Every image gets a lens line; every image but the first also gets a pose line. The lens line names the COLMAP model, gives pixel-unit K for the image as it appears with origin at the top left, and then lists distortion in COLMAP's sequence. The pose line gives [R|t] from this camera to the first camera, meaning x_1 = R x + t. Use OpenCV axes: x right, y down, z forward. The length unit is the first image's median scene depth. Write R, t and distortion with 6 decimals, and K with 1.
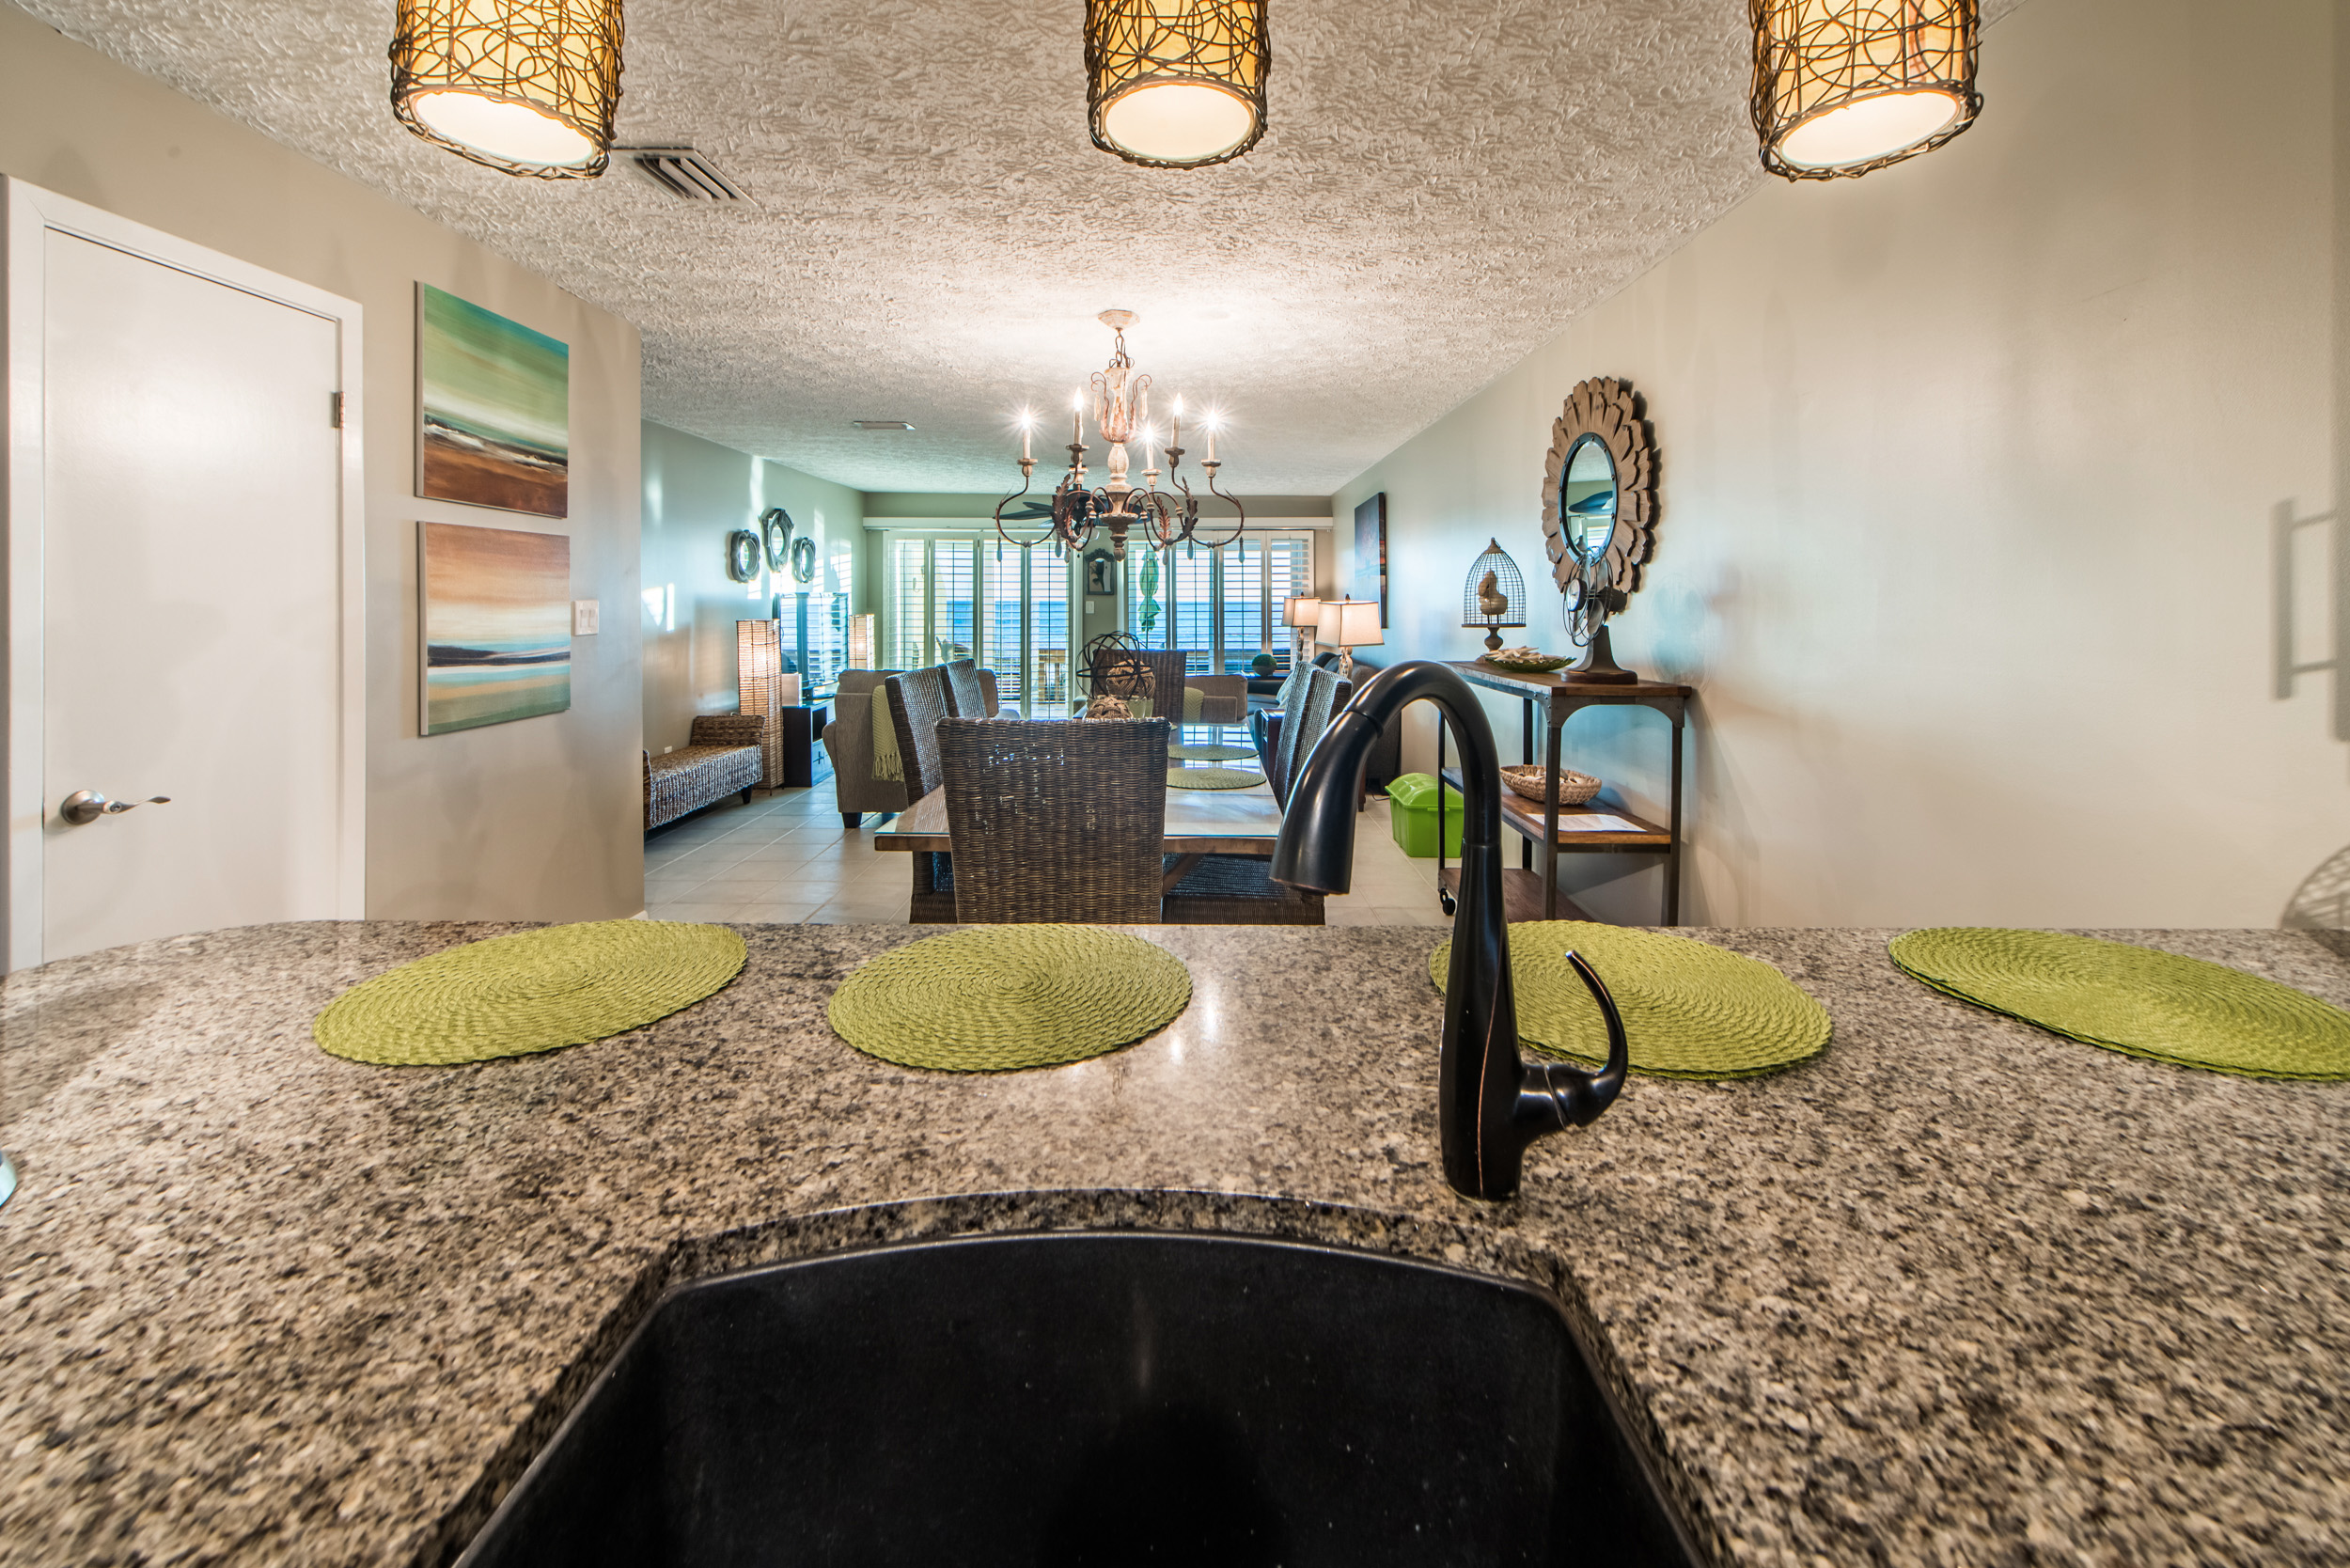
lens RADIAL K [[937.6, 0, 1182.5], [0, 937.6, 611.1], [0, 0, 1]] dist [0.001417, 0.000133]
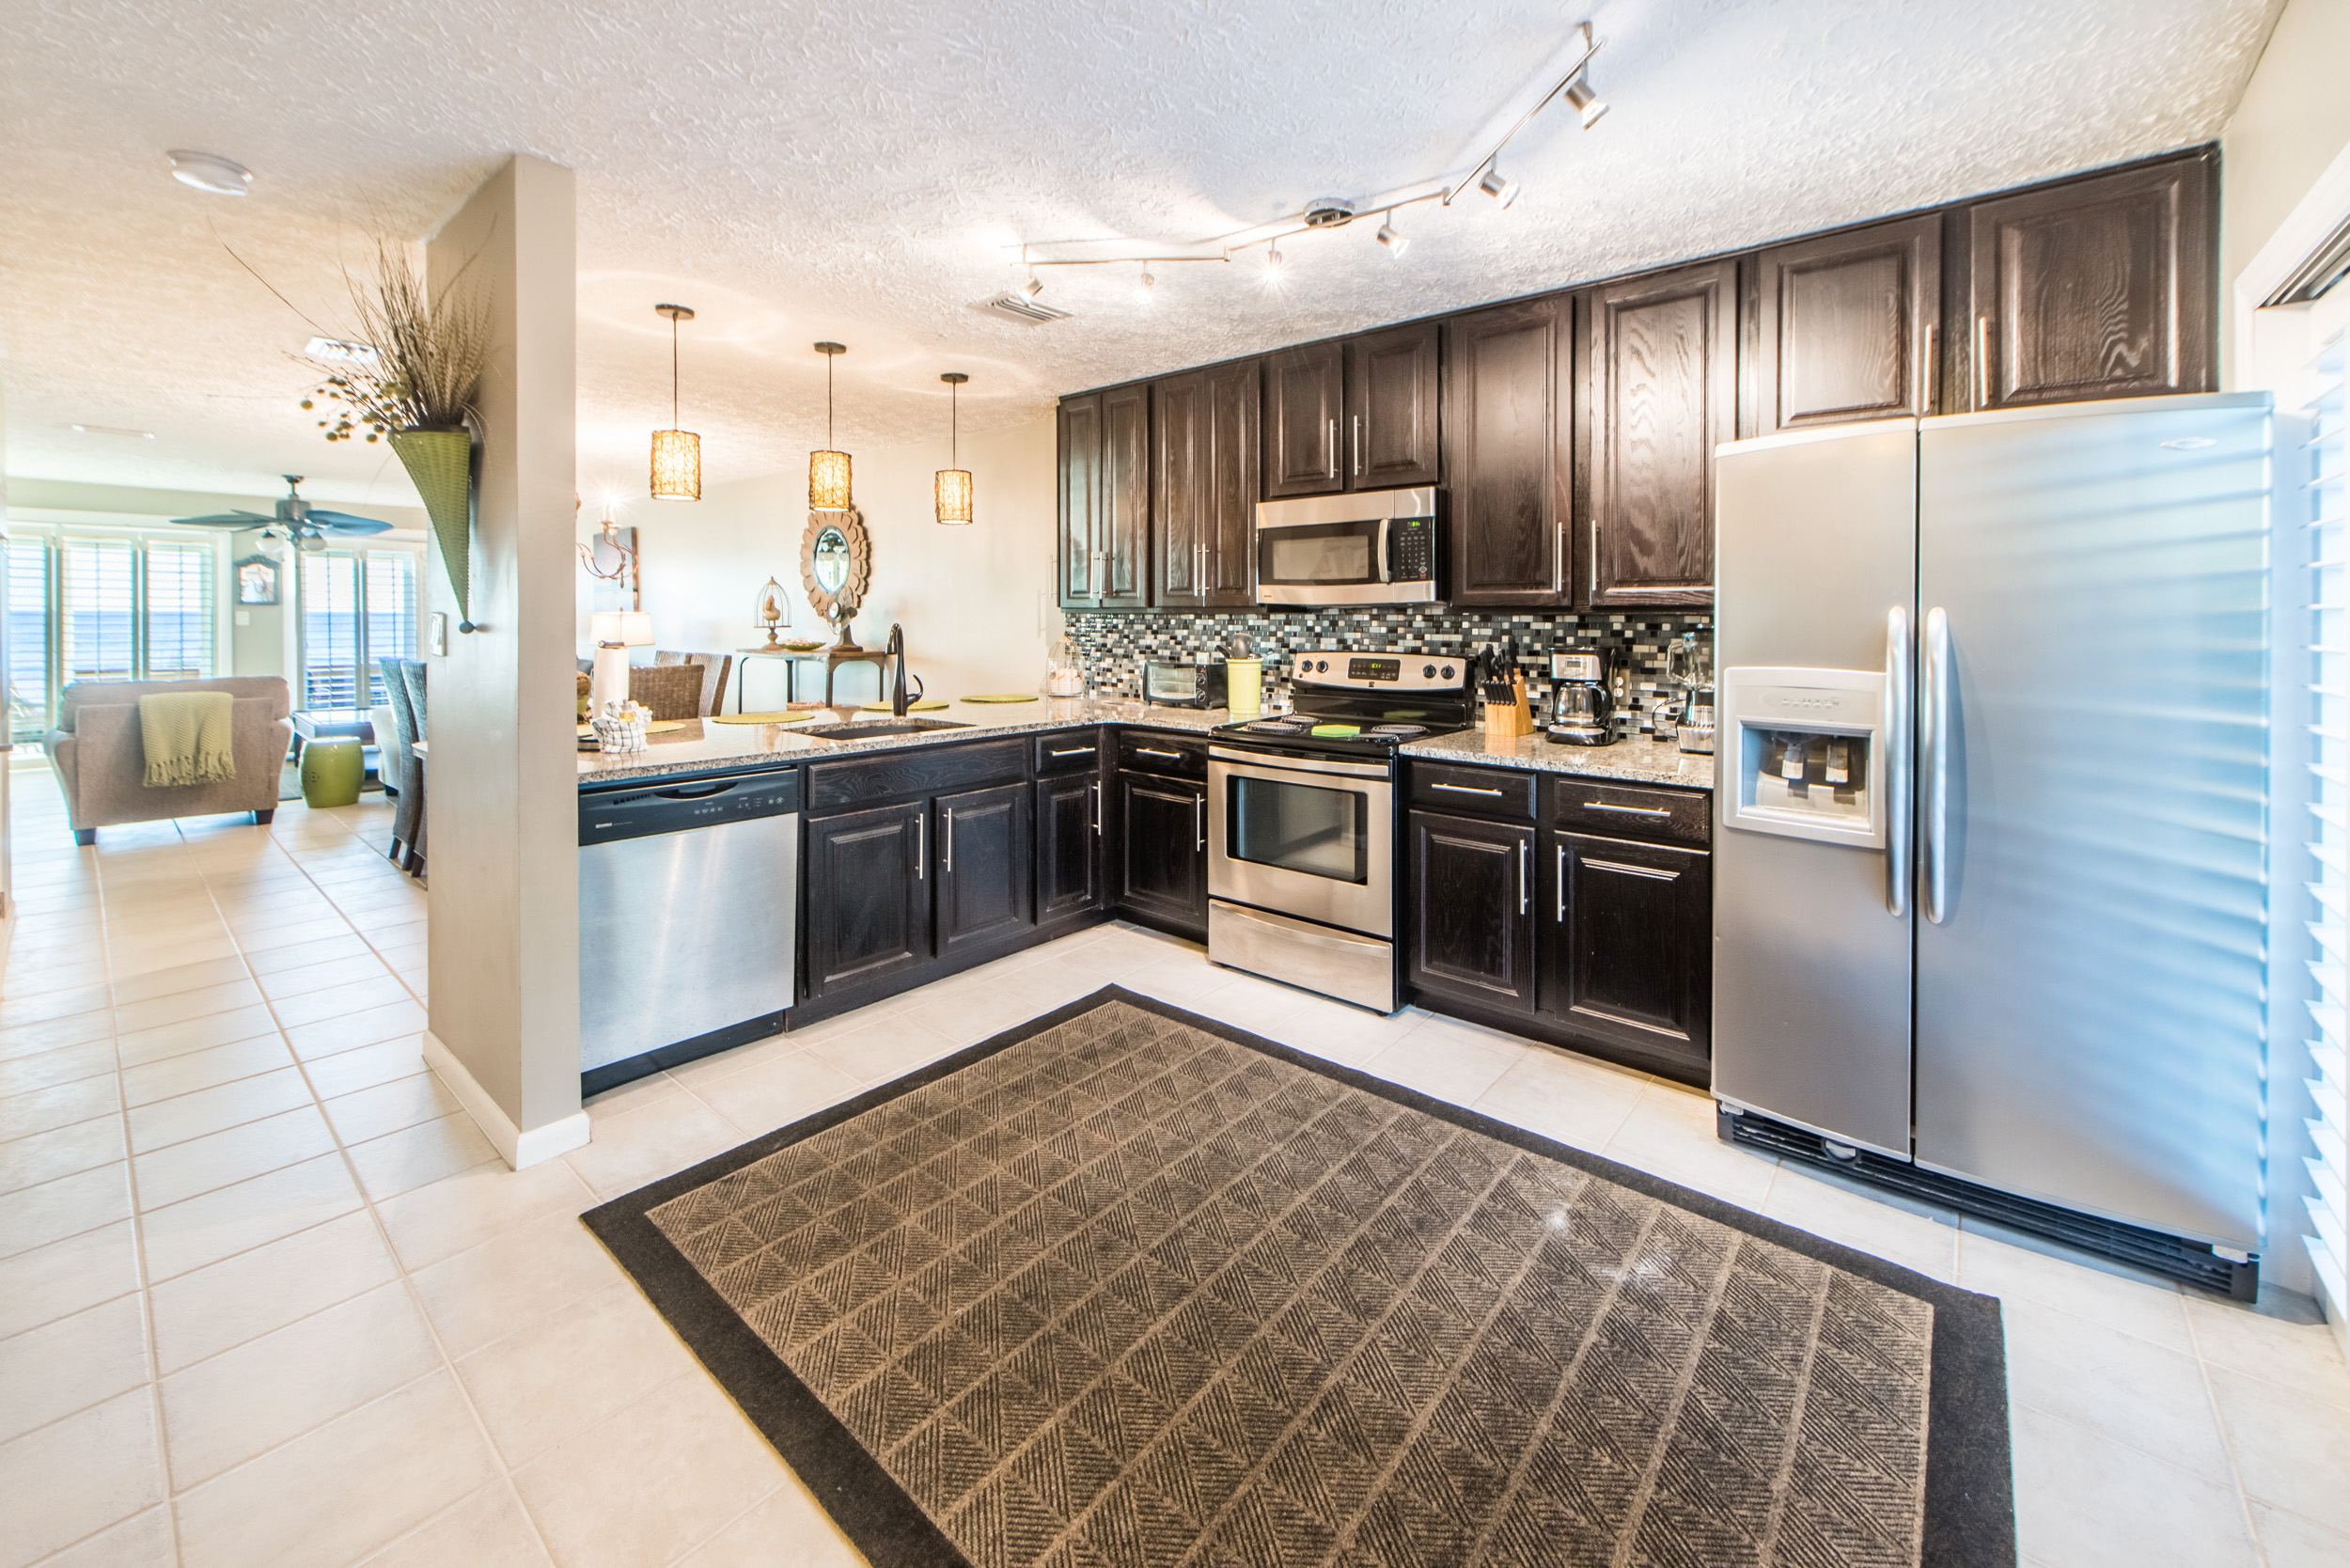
lens RADIAL K [[937.6, 0, 1182.5], [0, 937.6, 611.1], [0, 0, 1]] dist [0.001417, 0.000133]
pose [[0.640331, 0.001351, 0.768098, -0.545317], [0.006387, 0.999955, -0.007083, 0.003742], [-0.768072, 0.009442, 0.640294, -0.731843]]
